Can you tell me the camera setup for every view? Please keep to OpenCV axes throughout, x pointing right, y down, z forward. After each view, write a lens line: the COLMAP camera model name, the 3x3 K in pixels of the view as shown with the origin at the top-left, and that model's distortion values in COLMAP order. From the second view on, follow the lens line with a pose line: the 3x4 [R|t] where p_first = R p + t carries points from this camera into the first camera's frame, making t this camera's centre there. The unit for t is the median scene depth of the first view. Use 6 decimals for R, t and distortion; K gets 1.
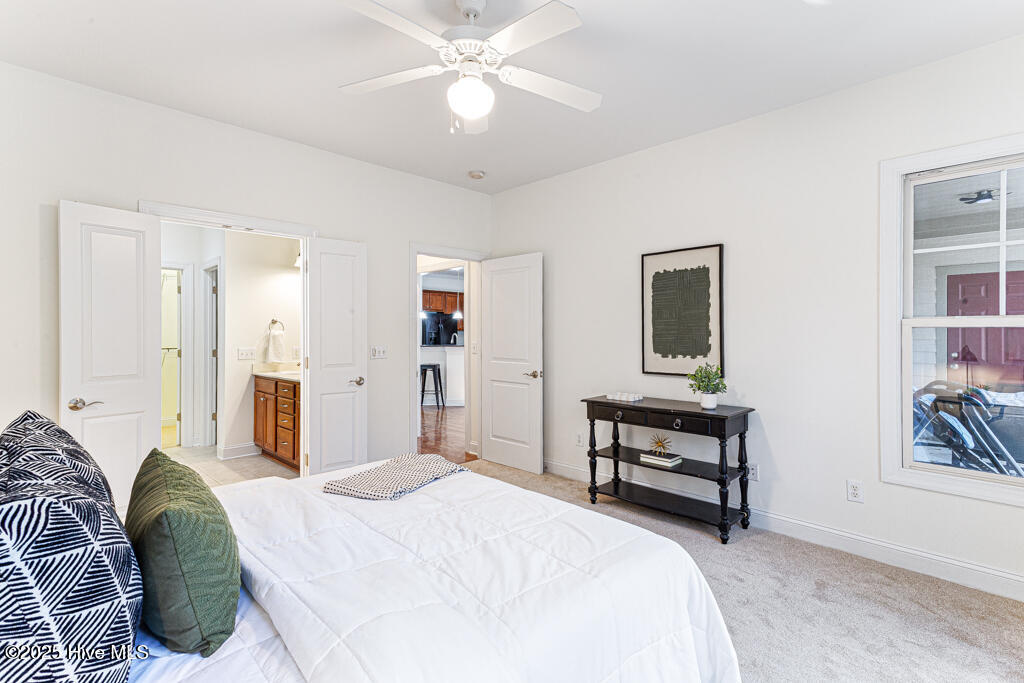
lens RADIAL K [[492.5, 0, 521.2], [0, 492.5, 337.7], [0, 0, 1]] dist [0.022962, 0.004220]
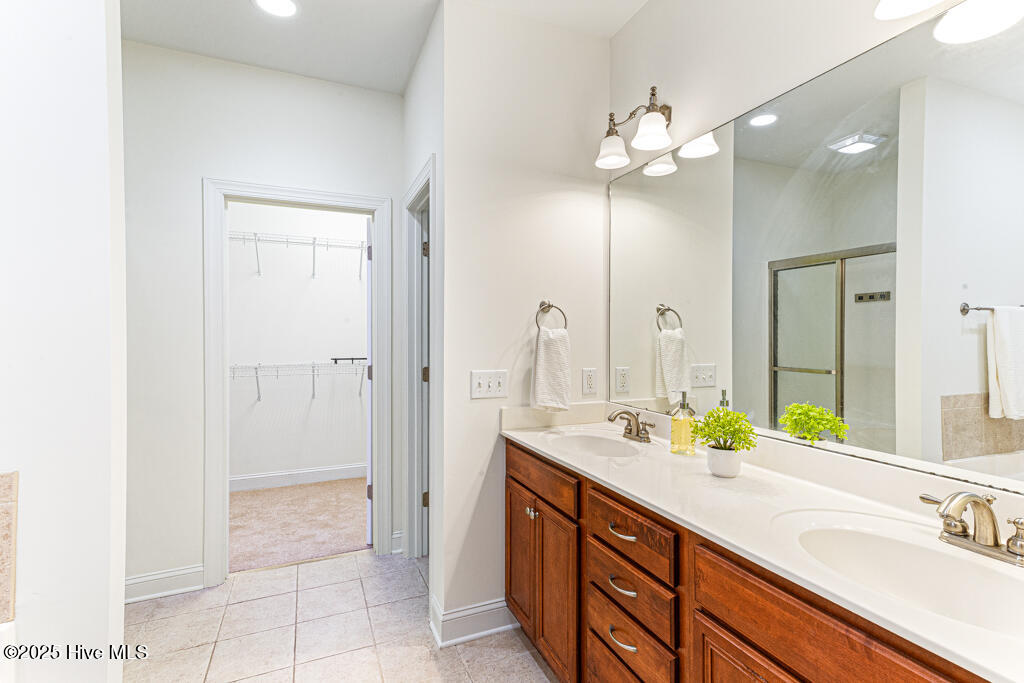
lens RADIAL K [[492.5, 0, 516.3], [0, 492.5, 334.6], [0, 0, 1]] dist [0.022962, 0.004220]
pose [[0.926007, 0.000900, -0.377506, -0.370620], [0.002353, 0.999964, 0.008155, -0.012621], [0.377500, -0.008440, 0.925971, 0.618009]]
